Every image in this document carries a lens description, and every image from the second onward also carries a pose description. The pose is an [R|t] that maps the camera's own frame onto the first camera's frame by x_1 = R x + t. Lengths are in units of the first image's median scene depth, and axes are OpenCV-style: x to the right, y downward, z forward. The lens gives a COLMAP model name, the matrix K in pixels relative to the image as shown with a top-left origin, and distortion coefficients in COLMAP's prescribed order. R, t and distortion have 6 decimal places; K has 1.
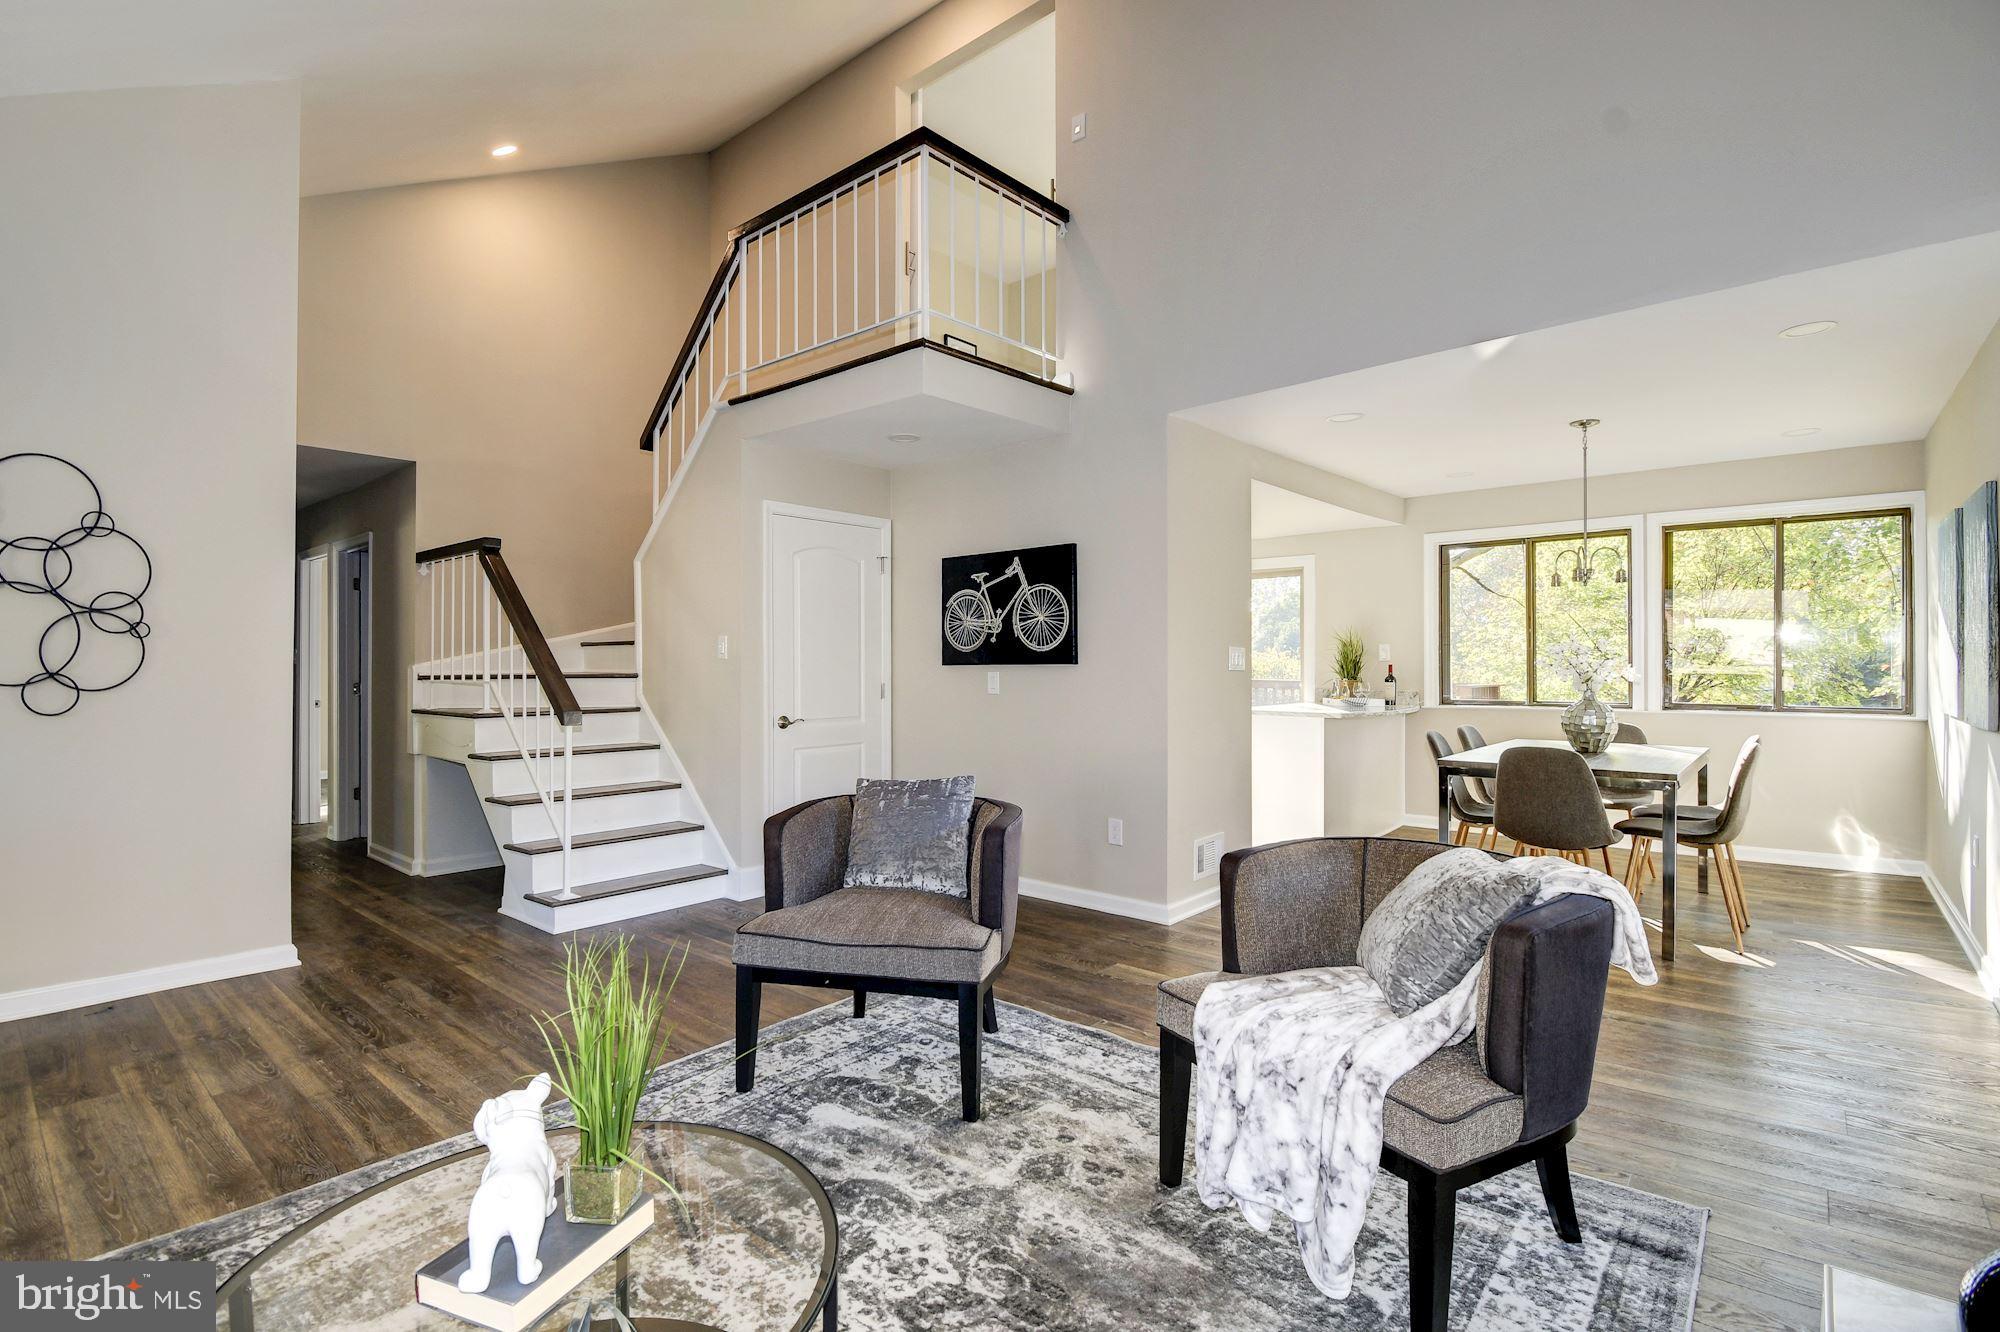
lens RADIAL K [[929.7, 0, 976.1], [0, 929.7, 665.1], [0, 0, 1]] dist [0.018105, -0.025760]
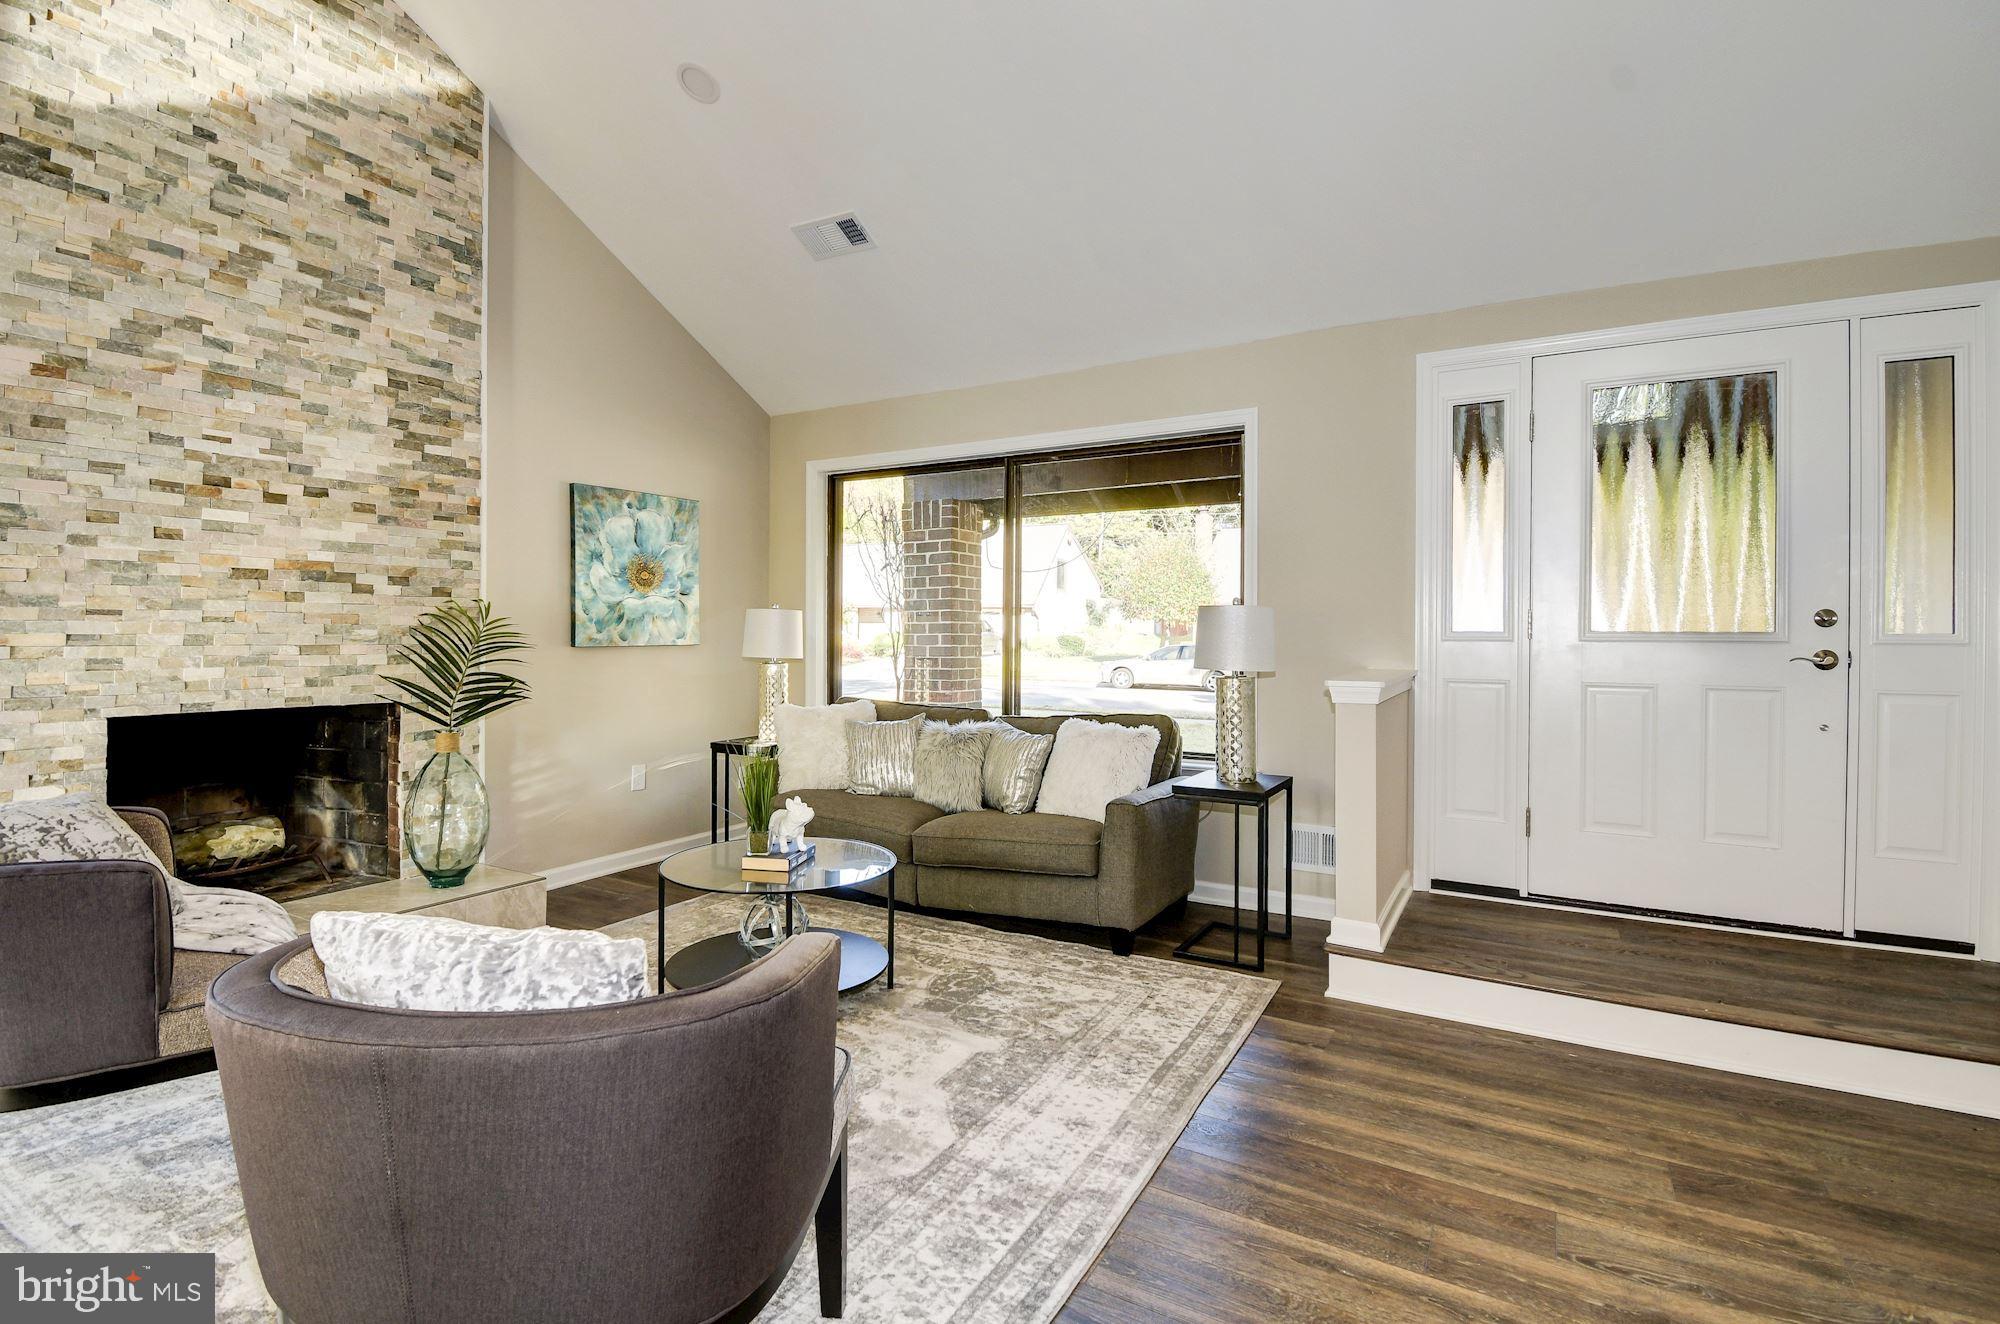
lens RADIAL K [[943.1, 0, 966.1], [0, 943.1, 642.8], [0, 0, 1]] dist [0.016900, -0.023519]
pose [[-0.983303, -0.003313, -0.181948, -0.179318], [-0.004591, 0.999968, 0.006603, 0.005906], [0.181920, 0.007328, -0.983286, 1.324328]]
